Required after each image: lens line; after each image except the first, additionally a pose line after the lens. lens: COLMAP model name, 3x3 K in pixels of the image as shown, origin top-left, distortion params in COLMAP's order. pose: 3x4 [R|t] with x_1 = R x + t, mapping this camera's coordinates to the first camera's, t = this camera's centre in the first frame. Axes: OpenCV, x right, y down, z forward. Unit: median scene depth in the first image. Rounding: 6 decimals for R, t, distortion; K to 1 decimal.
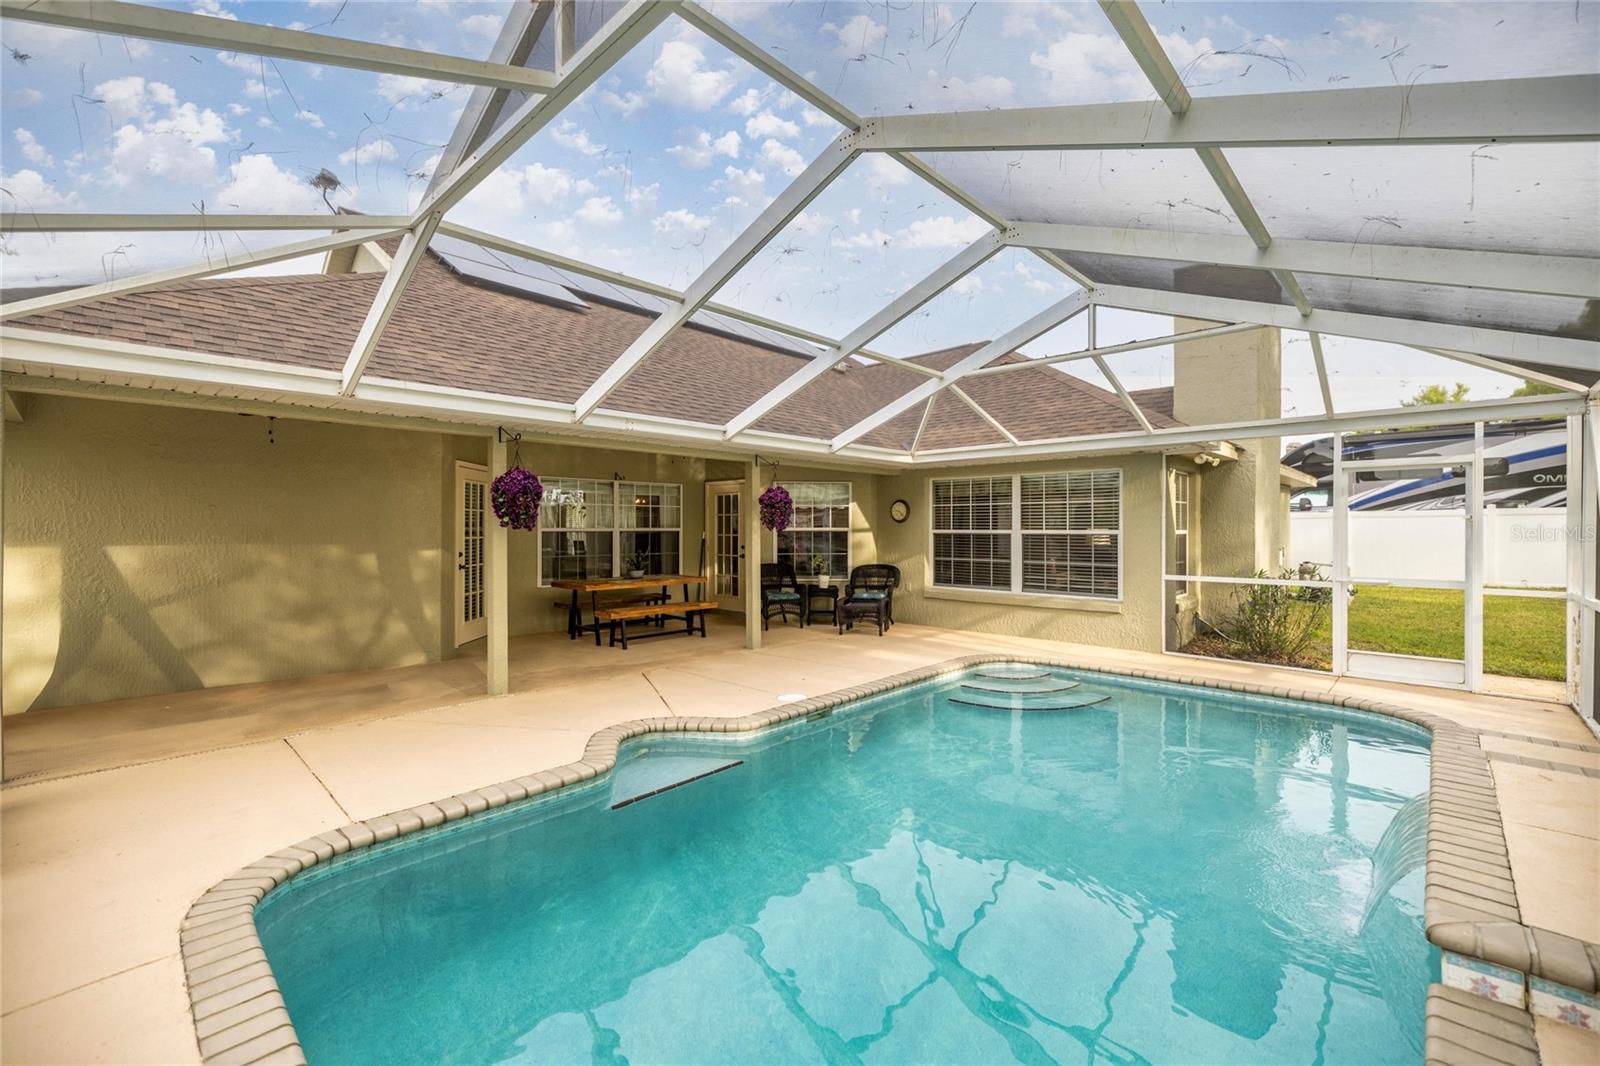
lens RADIAL K [[671.7, 0, 799.6], [0, 671.7, 527.5], [0, 0, 1]] dist [0.001666, 0.000249]
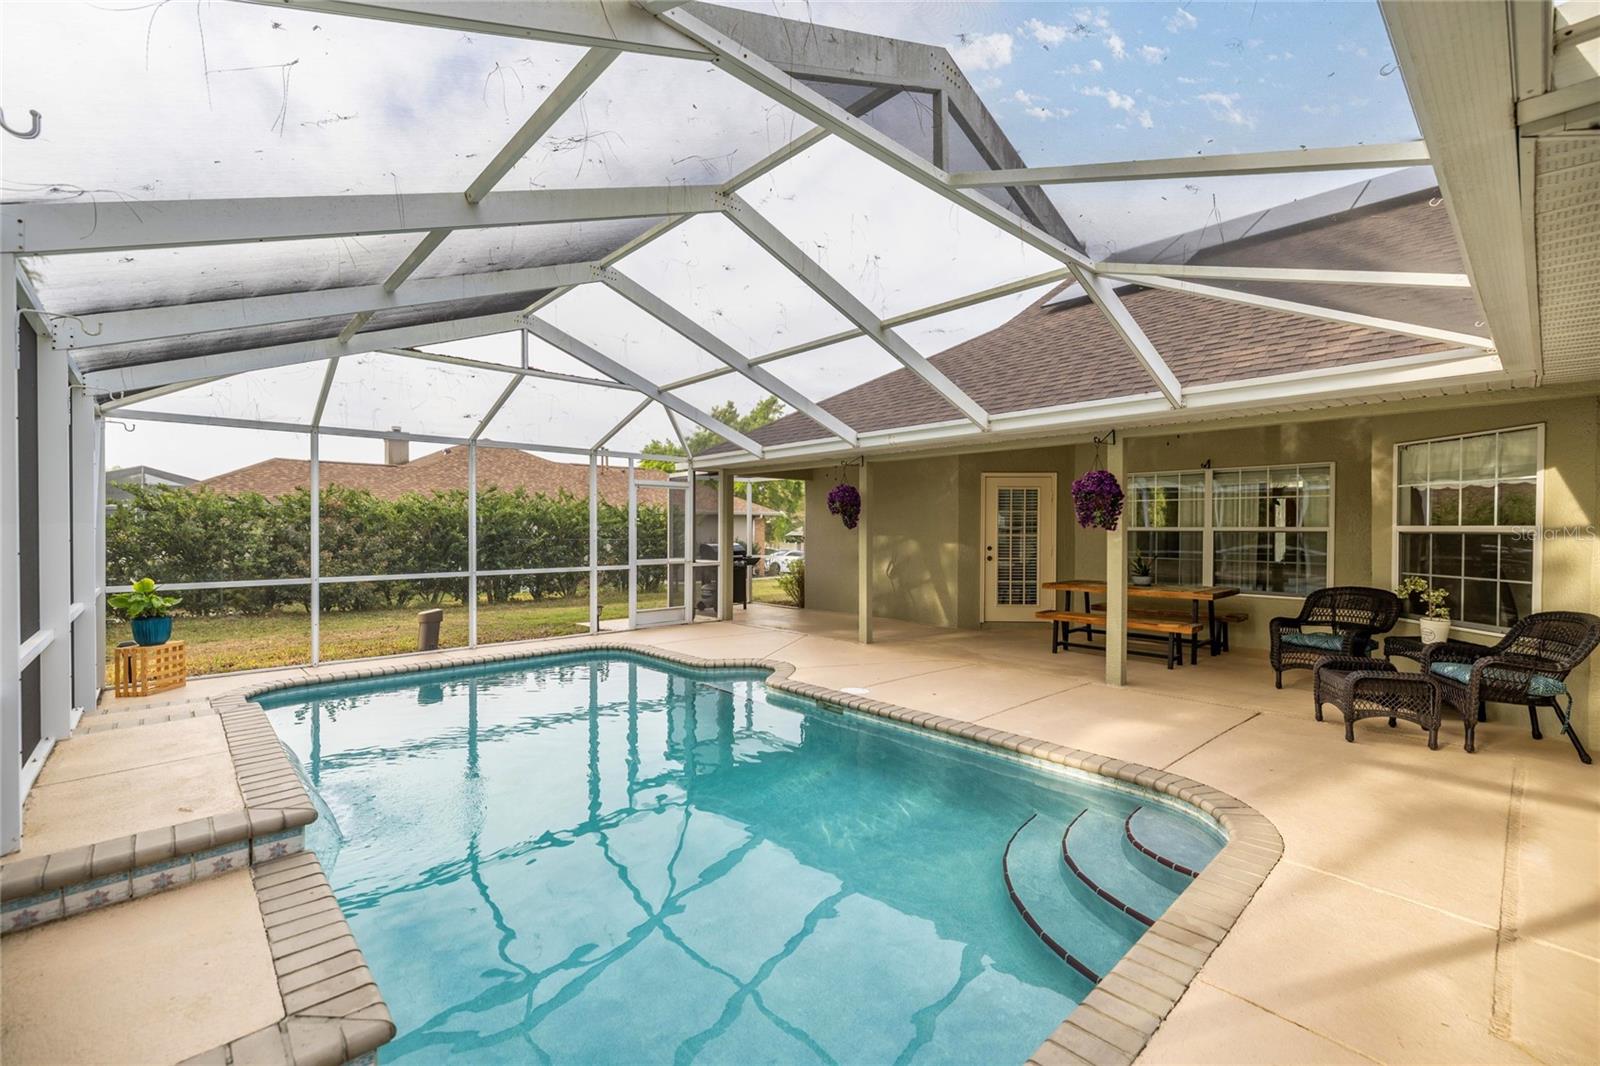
lens RADIAL K [[671.7, 0, 797.5], [0, 671.7, 530.4], [0, 0, 1]] dist [0.001666, 0.000249]
pose [[-0.056213, 0.004657, -0.998408, 0.594129], [-0.002554, 0.999985, 0.004809, 0.002177], [0.998416, 0.002820, -0.056200, 0.566057]]
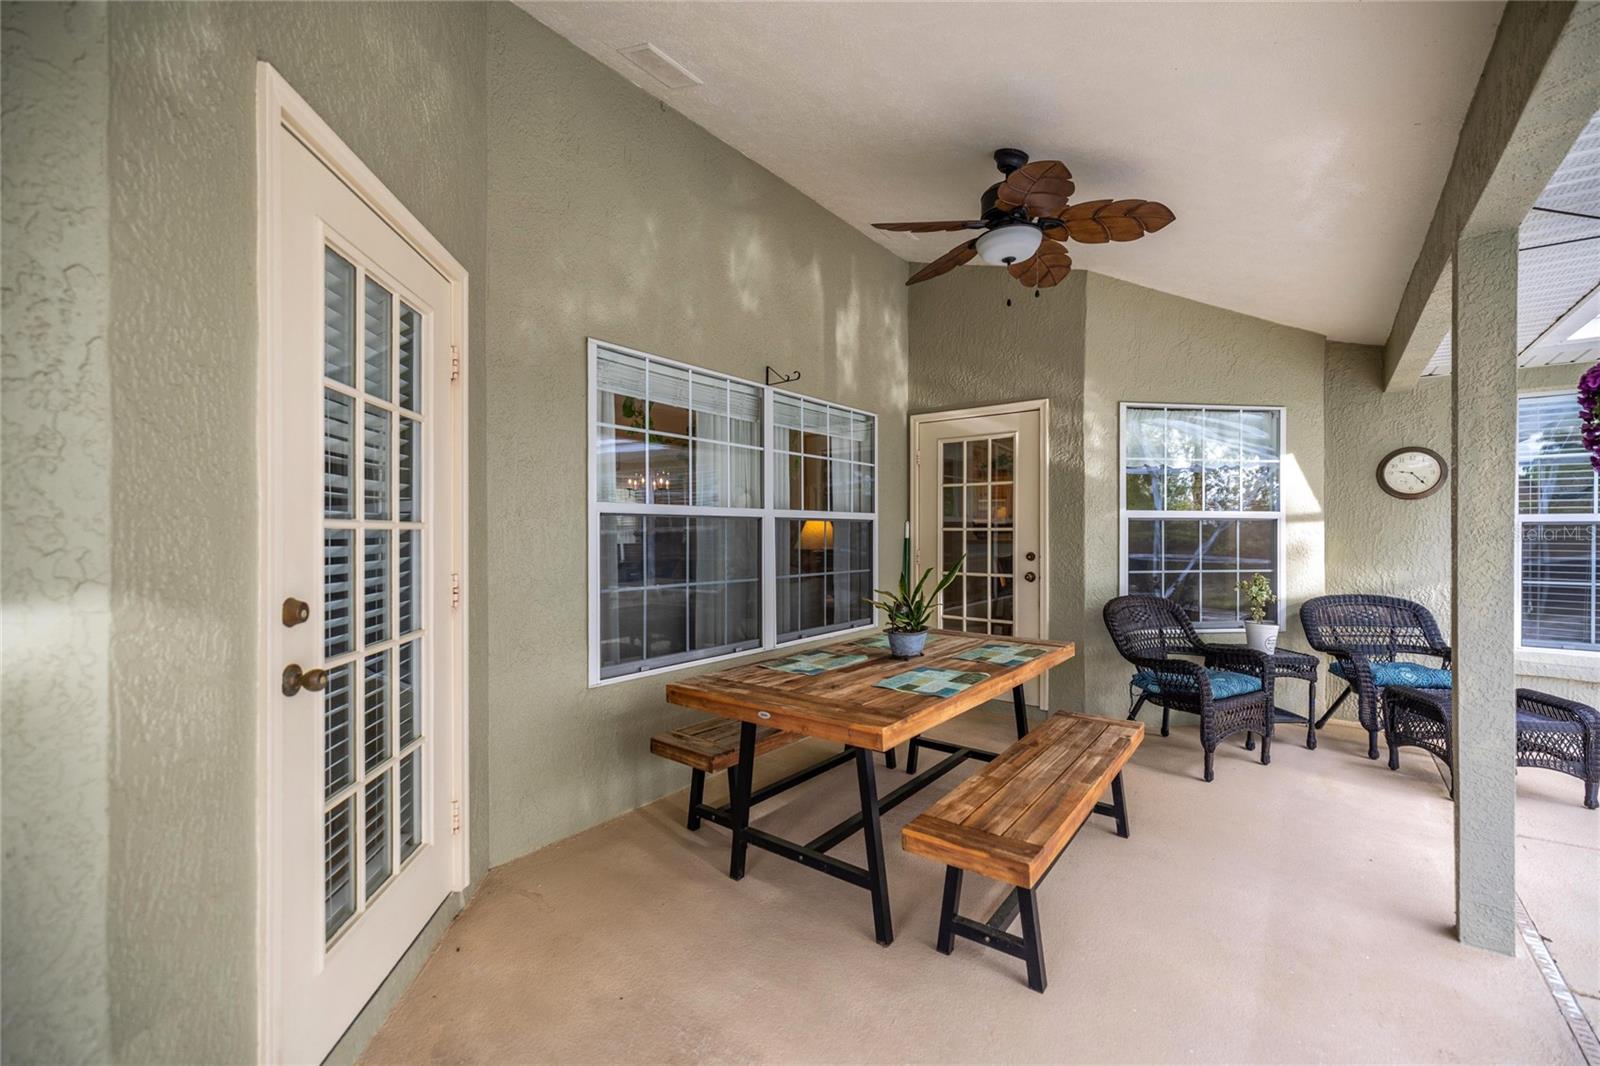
lens RADIAL K [[671.7, 0, 799.7], [0, 671.7, 533.3], [0, 0, 1]] dist [0.001666, 0.000249]
pose [[0.994960, -0.000370, 0.100272, -0.304676], [-0.000001, 0.999993, 0.003700, 0.013865], [-0.100273, -0.003682, 0.994953, 0.634870]]
